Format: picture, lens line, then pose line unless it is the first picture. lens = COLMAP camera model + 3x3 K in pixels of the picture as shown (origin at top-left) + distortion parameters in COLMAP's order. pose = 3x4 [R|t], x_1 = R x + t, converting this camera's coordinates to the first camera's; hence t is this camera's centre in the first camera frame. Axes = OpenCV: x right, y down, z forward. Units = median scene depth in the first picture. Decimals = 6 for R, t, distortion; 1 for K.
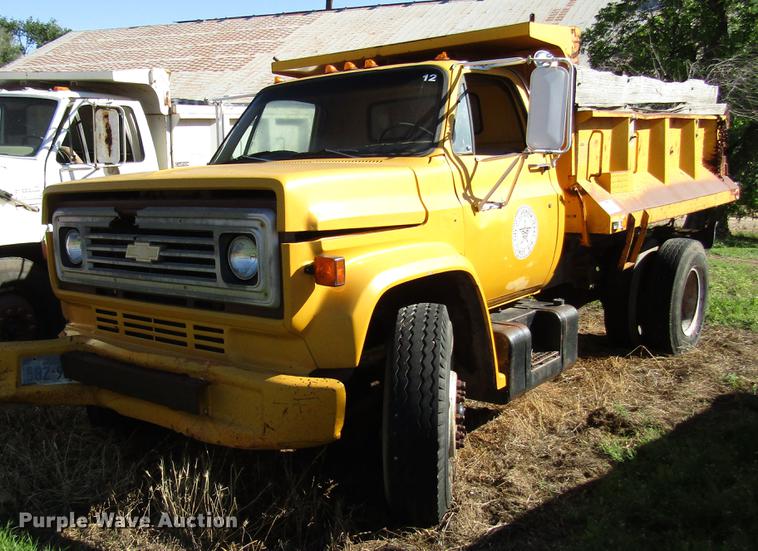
lens RADIAL K [[744.6, 0, 375.6], [0, 744.6, 277.2], [0, 0, 1]] dist [-0.028843, 0.000000]
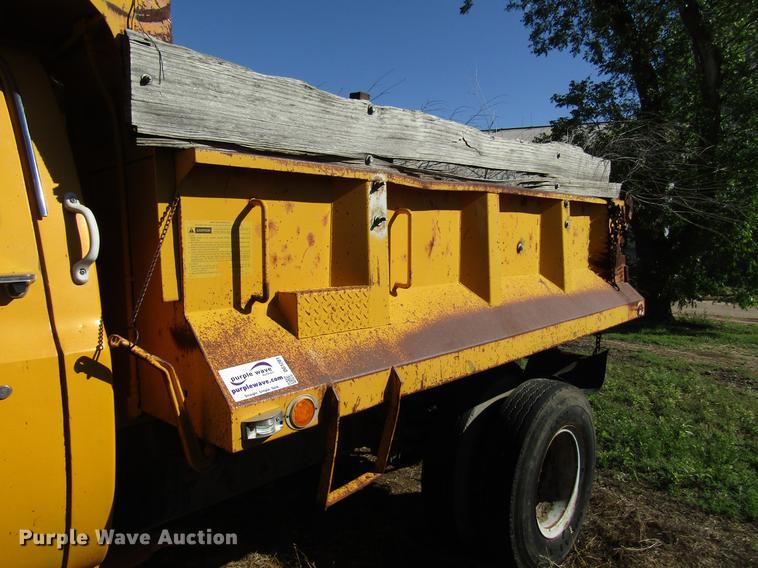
lens RADIAL K [[545.3, 0, 379.5], [0, 545.3, 284.3], [0, 0, 1]] dist [-0.021566, -0.000444]
pose [[0.997936, 0.016255, -0.062129, 0.299277], [-0.022251, 0.995028, -0.097077, -0.087997], [0.060242, 0.098259, 0.993336, 0.513434]]
